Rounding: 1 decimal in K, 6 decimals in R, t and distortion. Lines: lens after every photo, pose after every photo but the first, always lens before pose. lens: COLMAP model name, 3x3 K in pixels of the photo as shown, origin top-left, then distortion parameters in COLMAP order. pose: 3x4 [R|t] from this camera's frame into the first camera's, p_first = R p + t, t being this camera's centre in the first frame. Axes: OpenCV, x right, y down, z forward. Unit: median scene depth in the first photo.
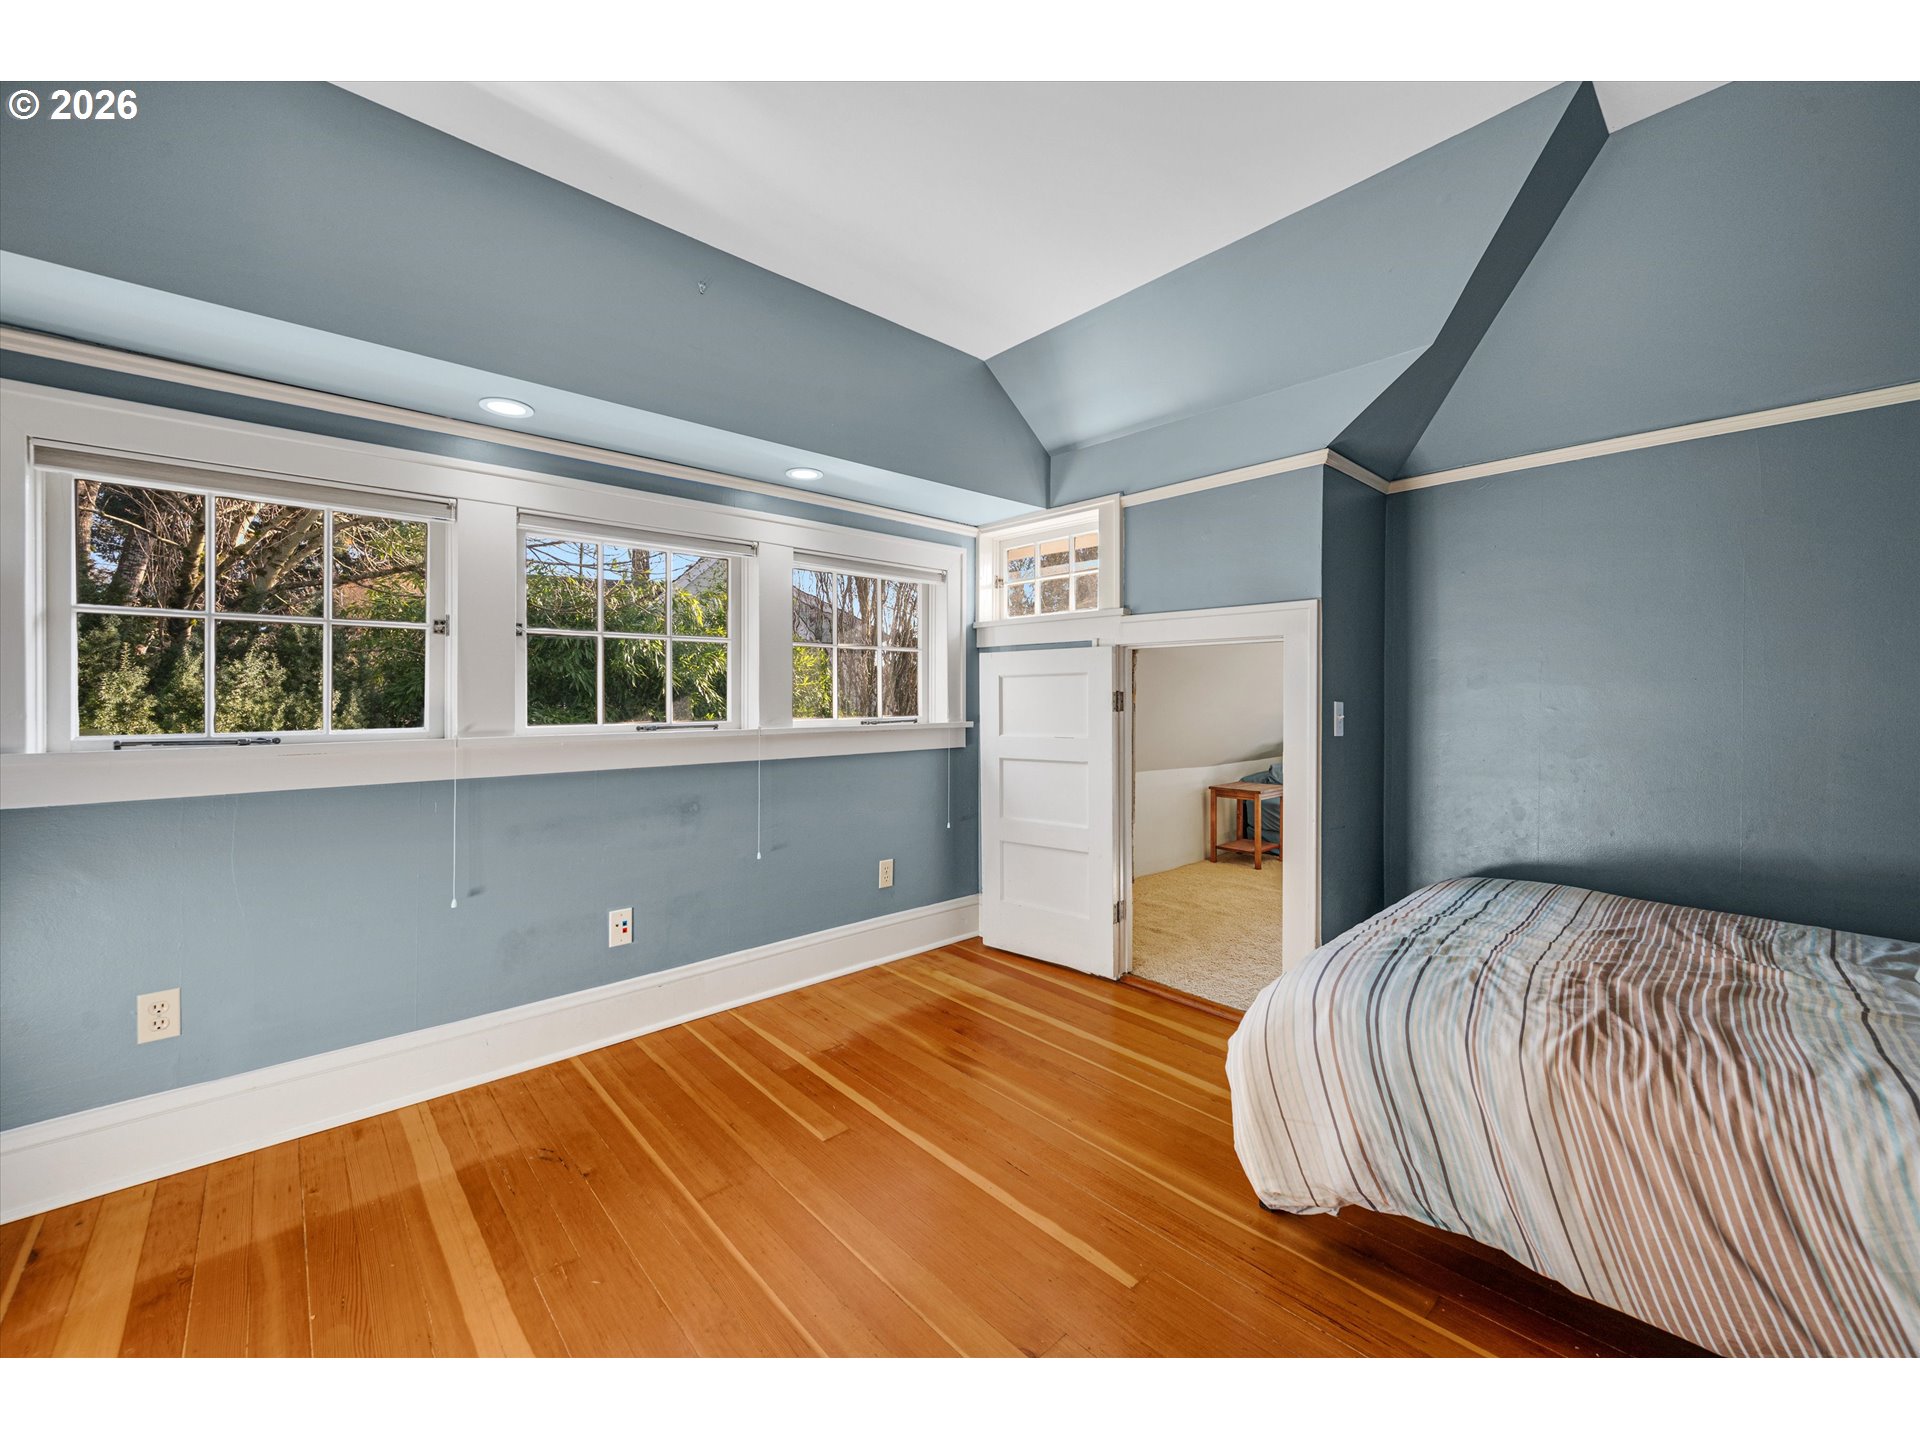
lens RADIAL K [[760.4, 0, 954.7], [0, 760.4, 717.7], [0, 0, 1]] dist [0.000876, 0.000199]
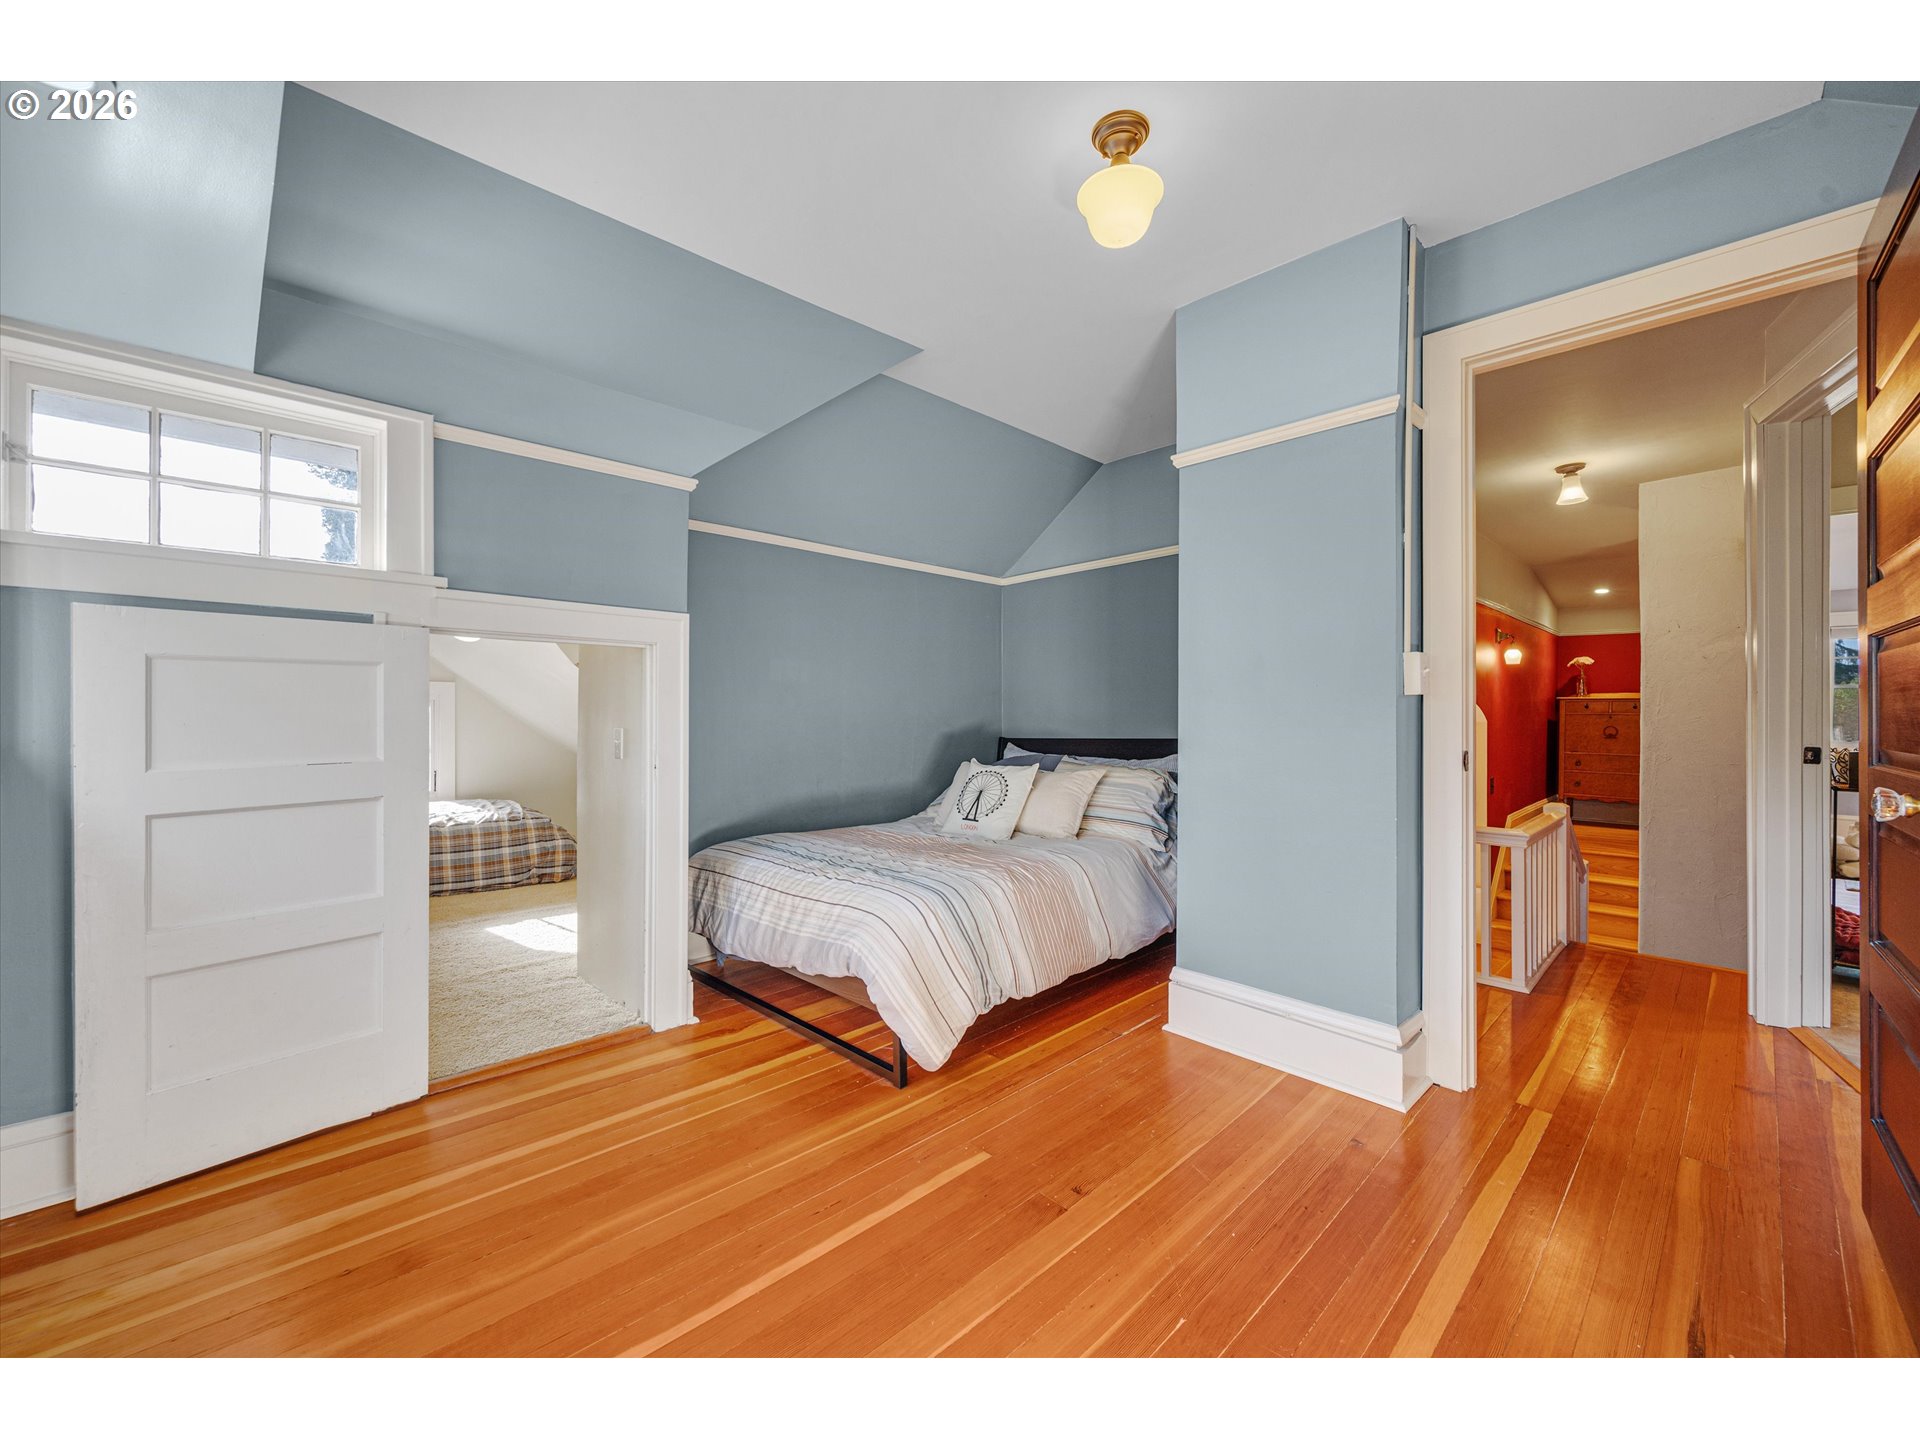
lens RADIAL K [[760.4, 0, 954.7], [0, 760.4, 717.7], [0, 0, 1]] dist [0.000876, 0.000199]
pose [[-0.015401, -0.014053, 0.999783, -0.526968], [0.020641, 0.999684, 0.014370, -0.010332], [-0.999668, 0.020858, -0.015106, 0.530527]]
